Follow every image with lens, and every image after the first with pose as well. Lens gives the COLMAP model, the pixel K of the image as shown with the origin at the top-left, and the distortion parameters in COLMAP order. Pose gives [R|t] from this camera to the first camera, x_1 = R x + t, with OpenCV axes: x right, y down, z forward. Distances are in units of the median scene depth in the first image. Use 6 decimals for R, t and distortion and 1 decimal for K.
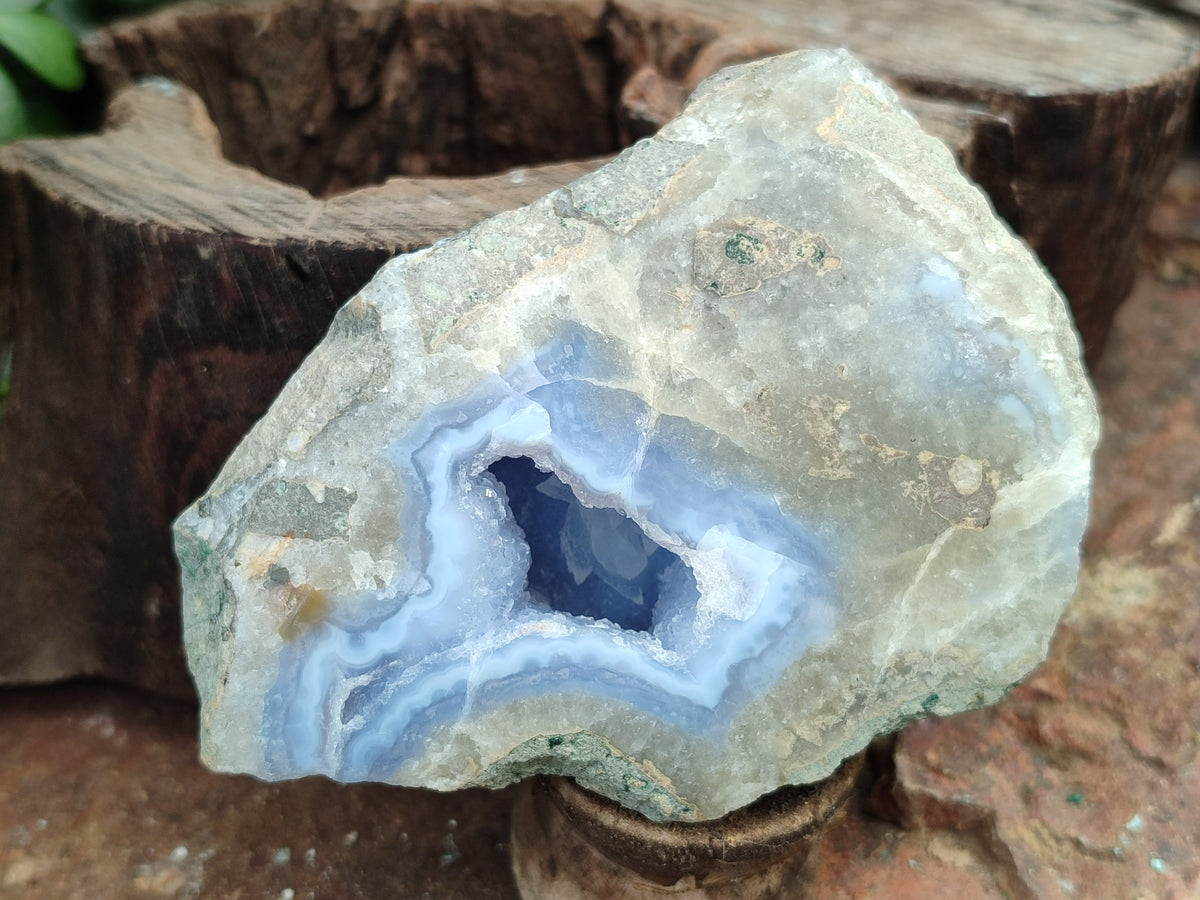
lens RADIAL K [[1854.6, 0, 600.0], [0, 1854.6, 450.0], [0, 0, 1]] dist [0.378720, -3.407801]
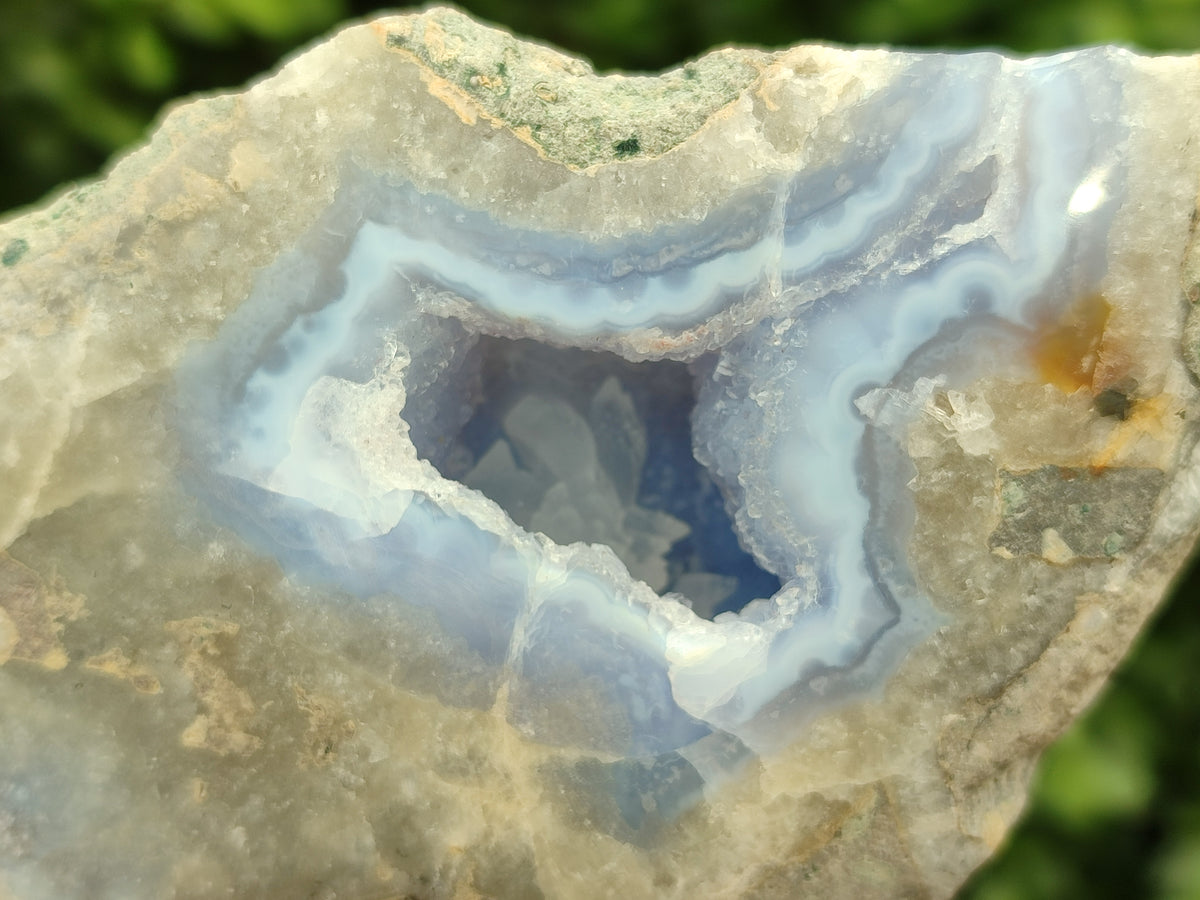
lens RADIAL K [[1854.6, 0, 600.0], [0, 1854.6, 450.0], [0, 0, 1]] dist [0.378720, -3.407801]
pose [[-0.997395, 0.065084, 0.031089, -0.027383], [-0.068539, -0.989478, -0.127421, 0.138151], [0.022469, -0.129220, 0.991361, 0.408801]]
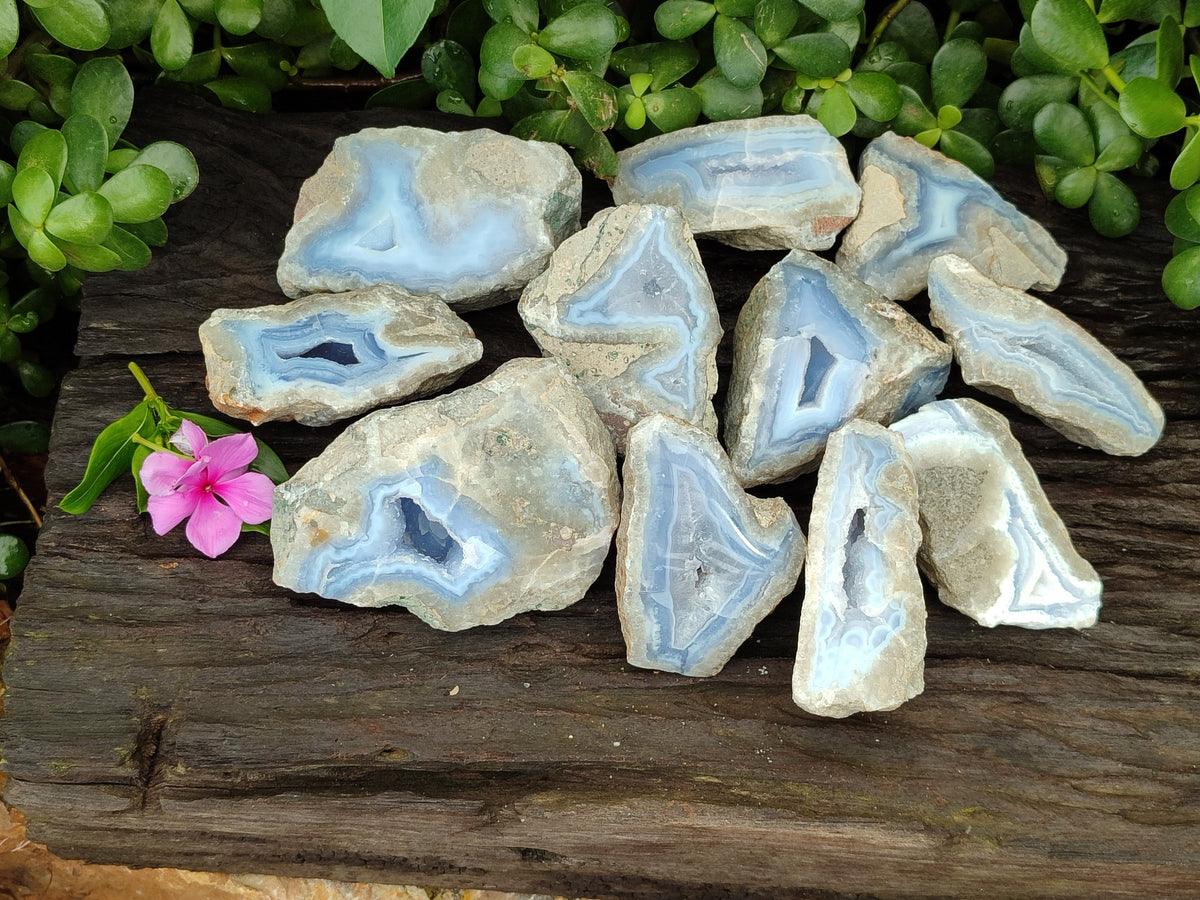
lens RADIAL K [[1854.6, 0, 600.0], [0, 1854.6, 450.0], [0, 0, 1]] dist [0.378720, -3.407801]
pose [[0.977854, 0.184666, 0.098491, -0.050314], [-0.202247, 0.954824, 0.217732, -0.720161], [-0.053834, -0.232829, 0.971027, -1.666454]]
